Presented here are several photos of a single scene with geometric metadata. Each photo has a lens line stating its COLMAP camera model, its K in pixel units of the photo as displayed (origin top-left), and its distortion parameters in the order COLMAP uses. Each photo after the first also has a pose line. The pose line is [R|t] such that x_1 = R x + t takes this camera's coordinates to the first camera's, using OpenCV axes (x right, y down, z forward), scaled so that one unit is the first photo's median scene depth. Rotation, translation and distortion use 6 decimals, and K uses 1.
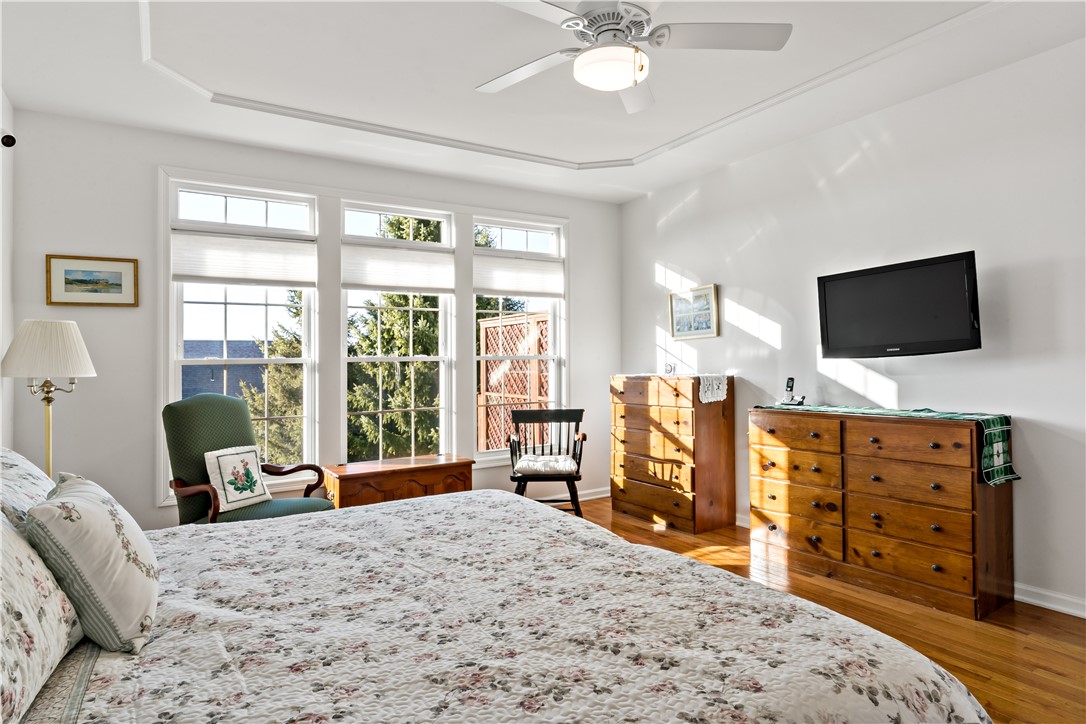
lens RADIAL K [[616.4, 0, 541.5], [0, 616.4, 356.7], [0, 0, 1]] dist [-0.004091, 0.003941]
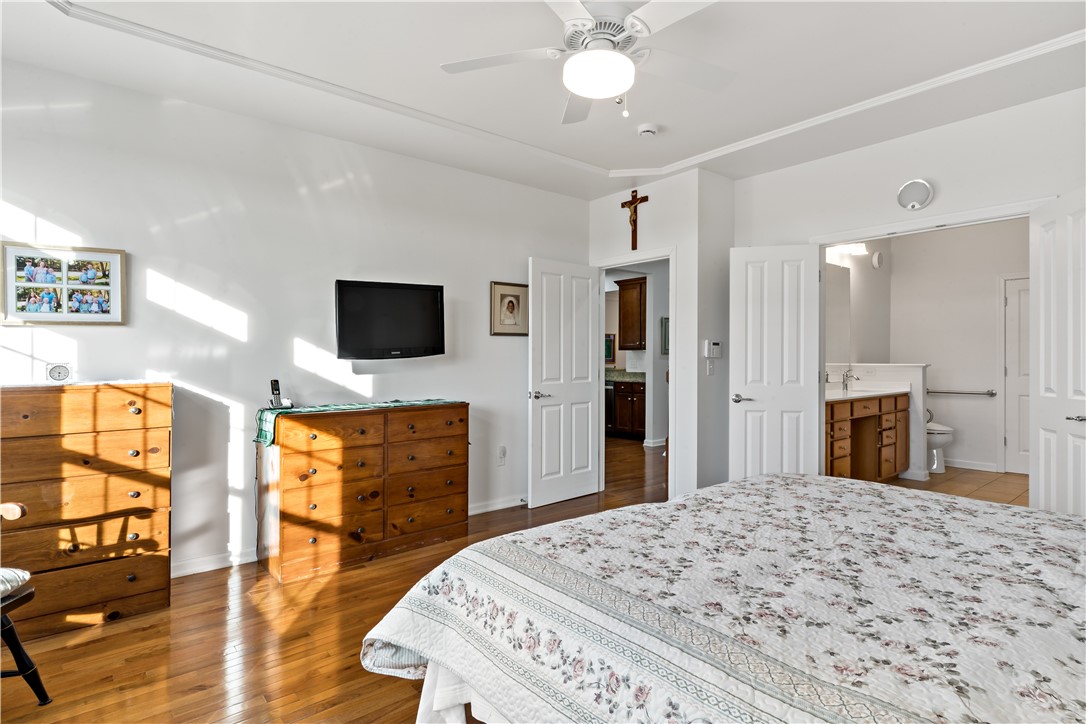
lens RADIAL K [[568.3, 0, 543.1], [0, 568.3, 360.2], [0, 0, 1]] dist [0.000019, 0.002676]
pose [[-0.125135, 0.020165, 0.991935, -0.545028], [-0.003436, 0.999779, -0.020758, 0.023700], [-0.992134, -0.006006, -0.125038, 0.787736]]
